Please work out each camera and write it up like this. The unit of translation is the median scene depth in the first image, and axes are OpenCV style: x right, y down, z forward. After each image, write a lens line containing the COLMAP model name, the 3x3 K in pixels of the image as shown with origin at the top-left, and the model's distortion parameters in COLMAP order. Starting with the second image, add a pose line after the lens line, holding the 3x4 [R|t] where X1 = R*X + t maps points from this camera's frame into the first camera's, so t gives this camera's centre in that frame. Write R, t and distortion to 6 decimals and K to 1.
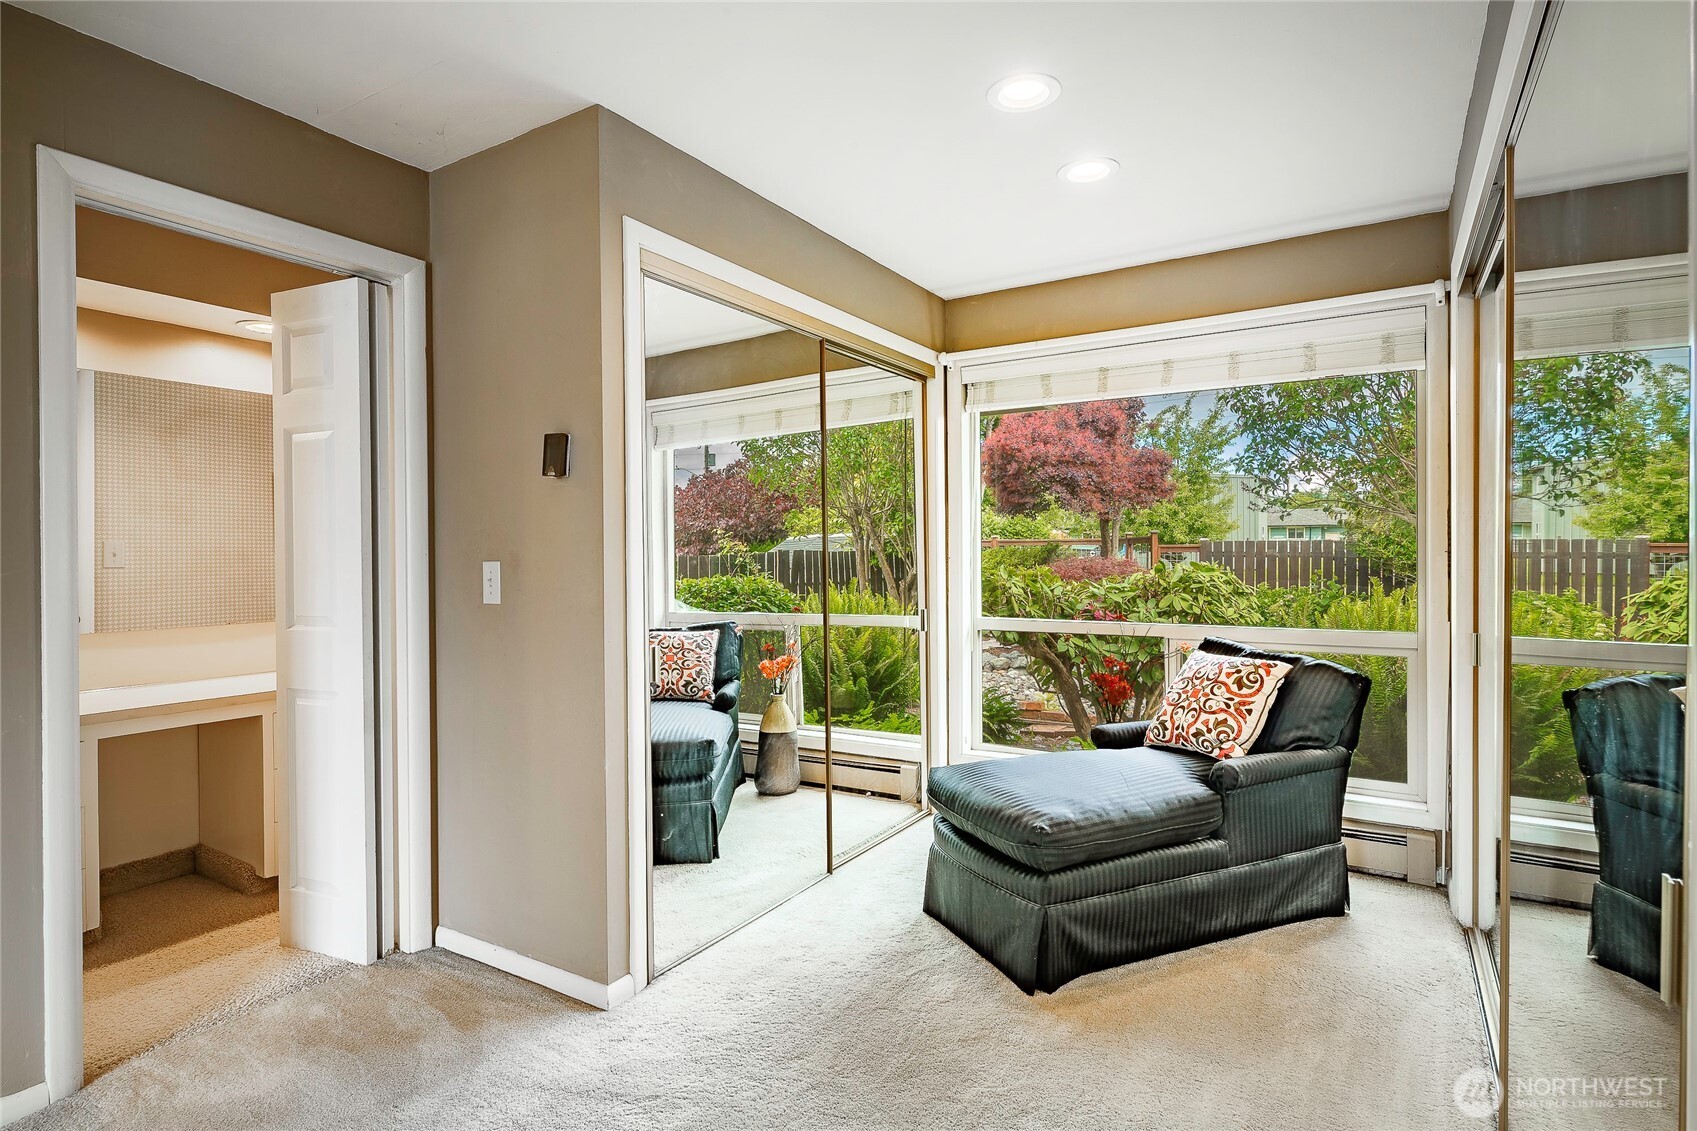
lens RADIAL K [[870.8, 0, 850.4], [0, 870.8, 555.6], [0, 0, 1]] dist [-0.002087, -0.001023]
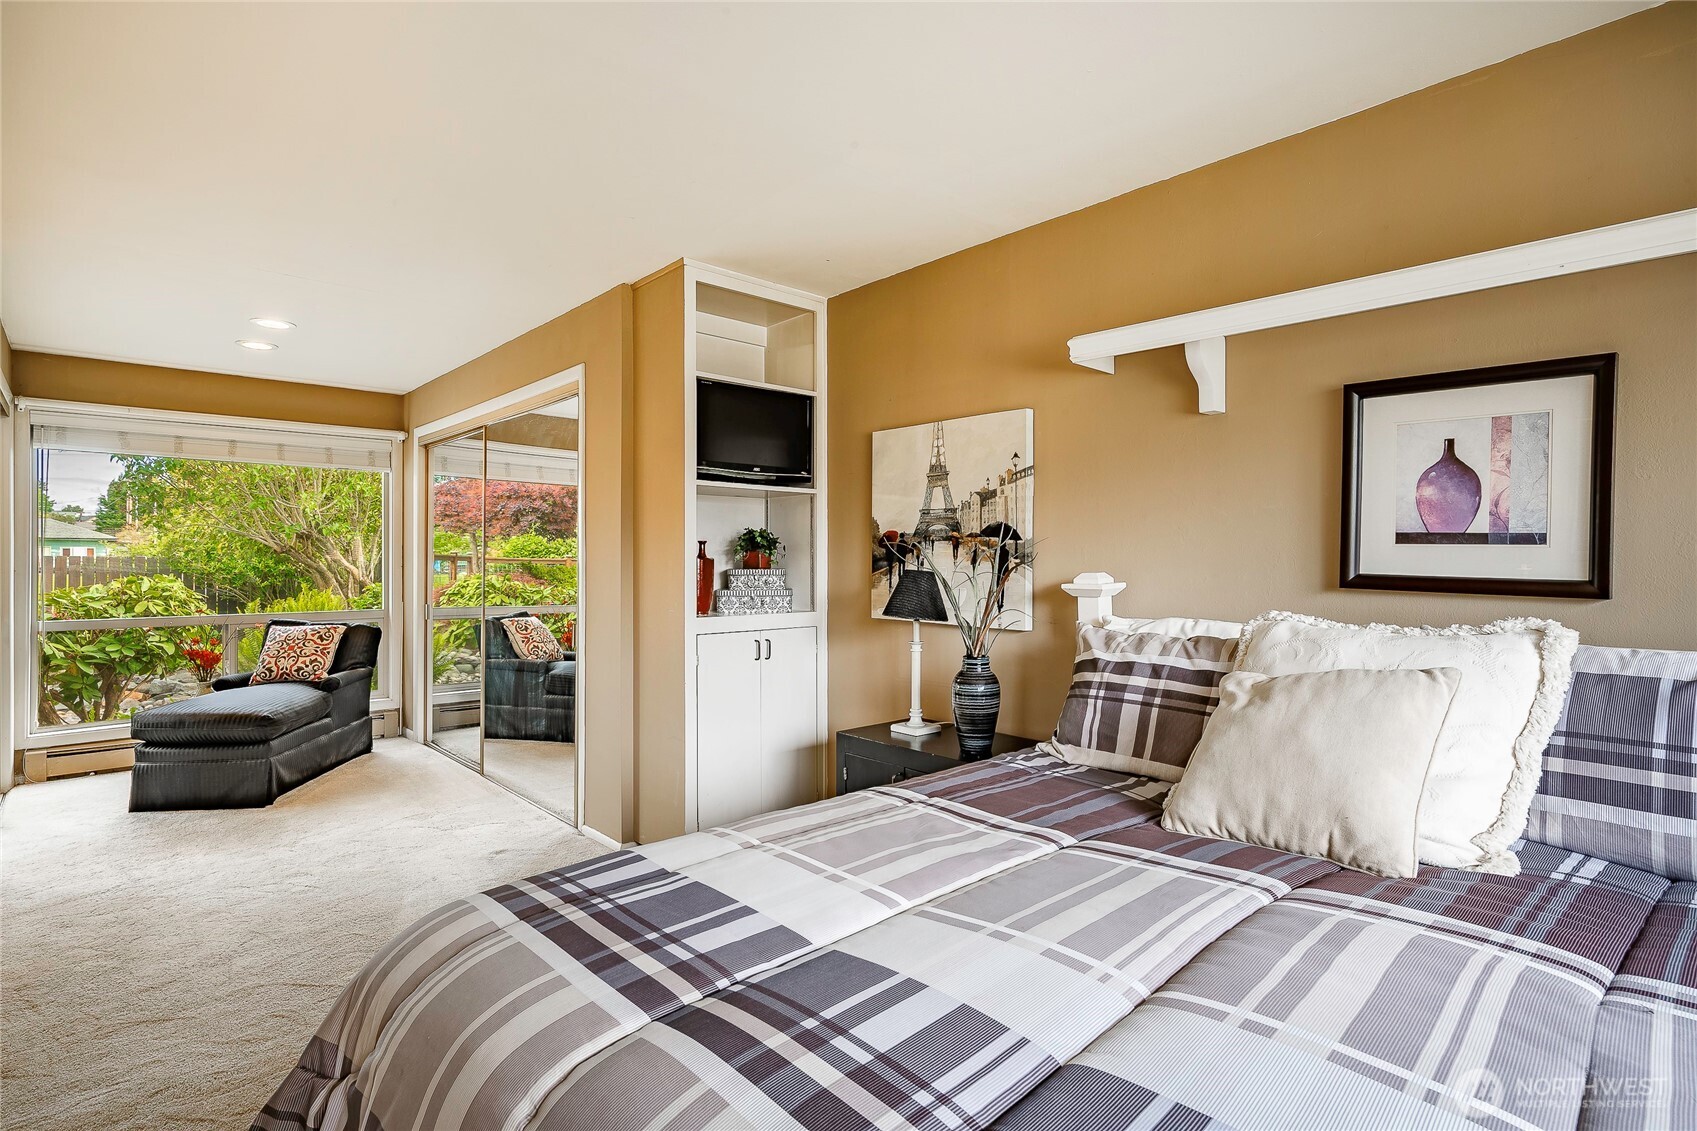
lens RADIAL K [[834.5, 0, 848.5], [0, 834.5, 565.5], [0, 0, 1]] dist [0.000360, -0.000110]
pose [[0.277135, 0.004245, 0.960822, -0.925236], [0.003036, 0.999981, -0.005294, 0.006415], [-0.960826, 0.004384, 0.277117, -0.545733]]
